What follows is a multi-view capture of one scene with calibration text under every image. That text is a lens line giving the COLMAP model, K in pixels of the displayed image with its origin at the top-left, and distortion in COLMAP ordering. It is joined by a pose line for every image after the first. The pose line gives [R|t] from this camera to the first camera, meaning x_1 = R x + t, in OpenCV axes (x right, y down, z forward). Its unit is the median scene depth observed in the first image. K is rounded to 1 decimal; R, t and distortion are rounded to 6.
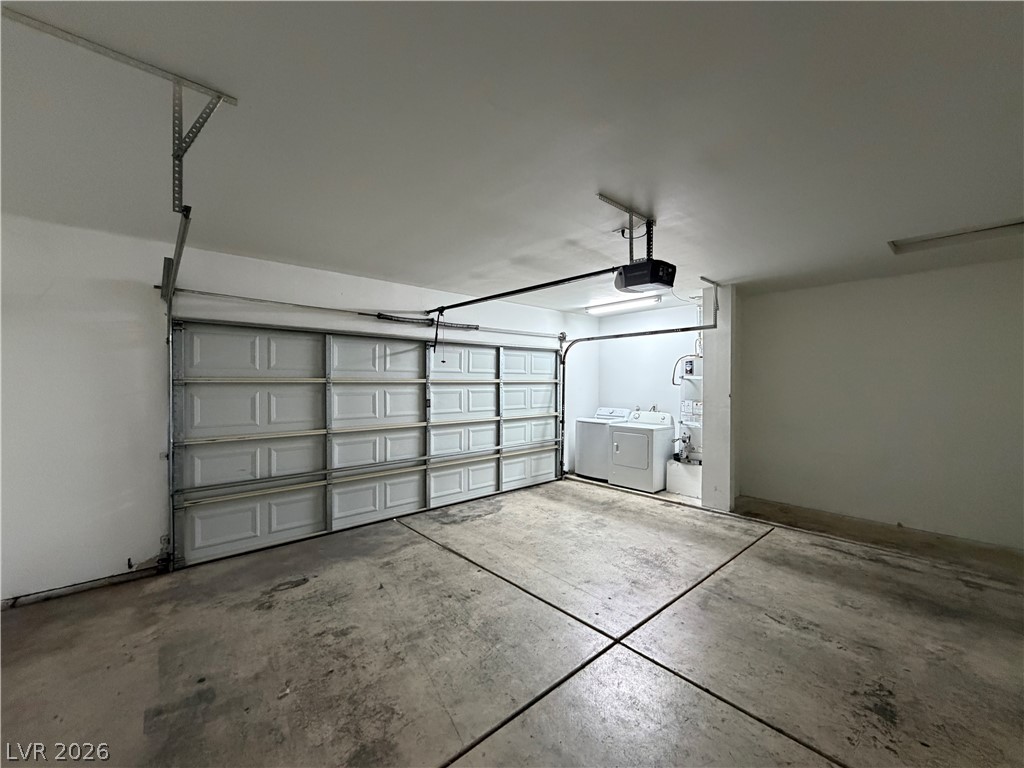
lens RADIAL K [[408.5, 0, 510.9], [0, 408.5, 387.8], [0, 0, 1]] dist [0.001117, 0.000001]
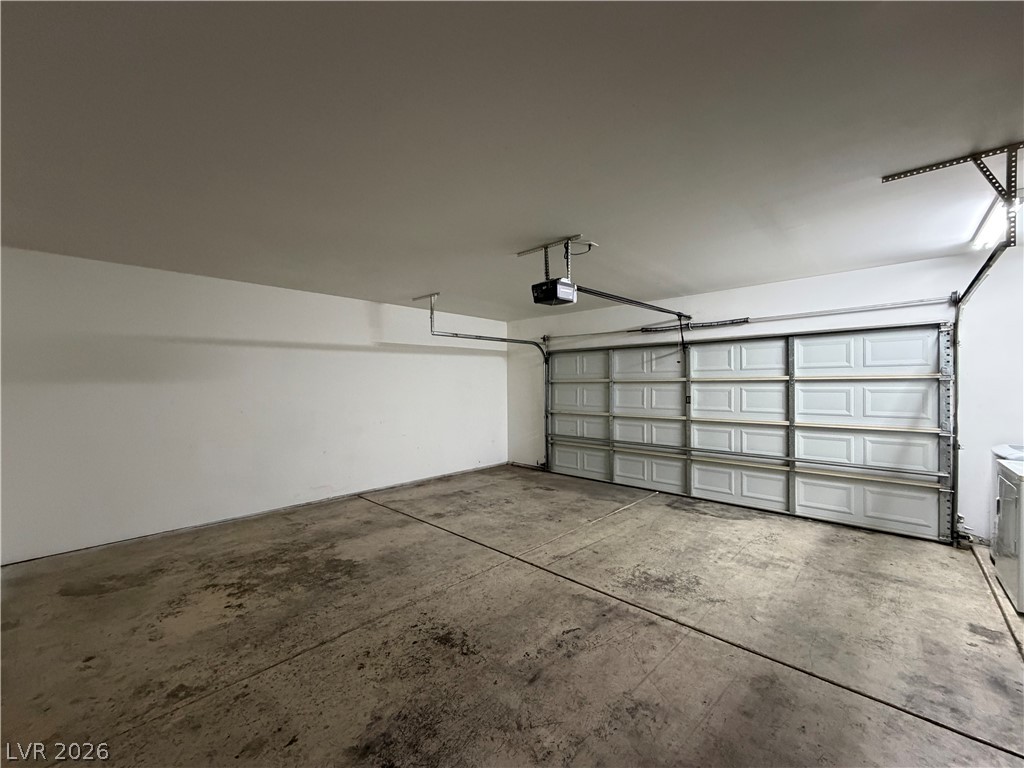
lens RADIAL K [[408.5, 0, 510.9], [0, 408.5, 387.8], [0, 0, 1]] dist [0.001117, 0.000001]
pose [[0.095087, 0.009370, -0.995425, 0.902223], [-0.007017, 0.999937, 0.008742, -0.000597], [0.995444, 0.006154, 0.095146, 0.444710]]
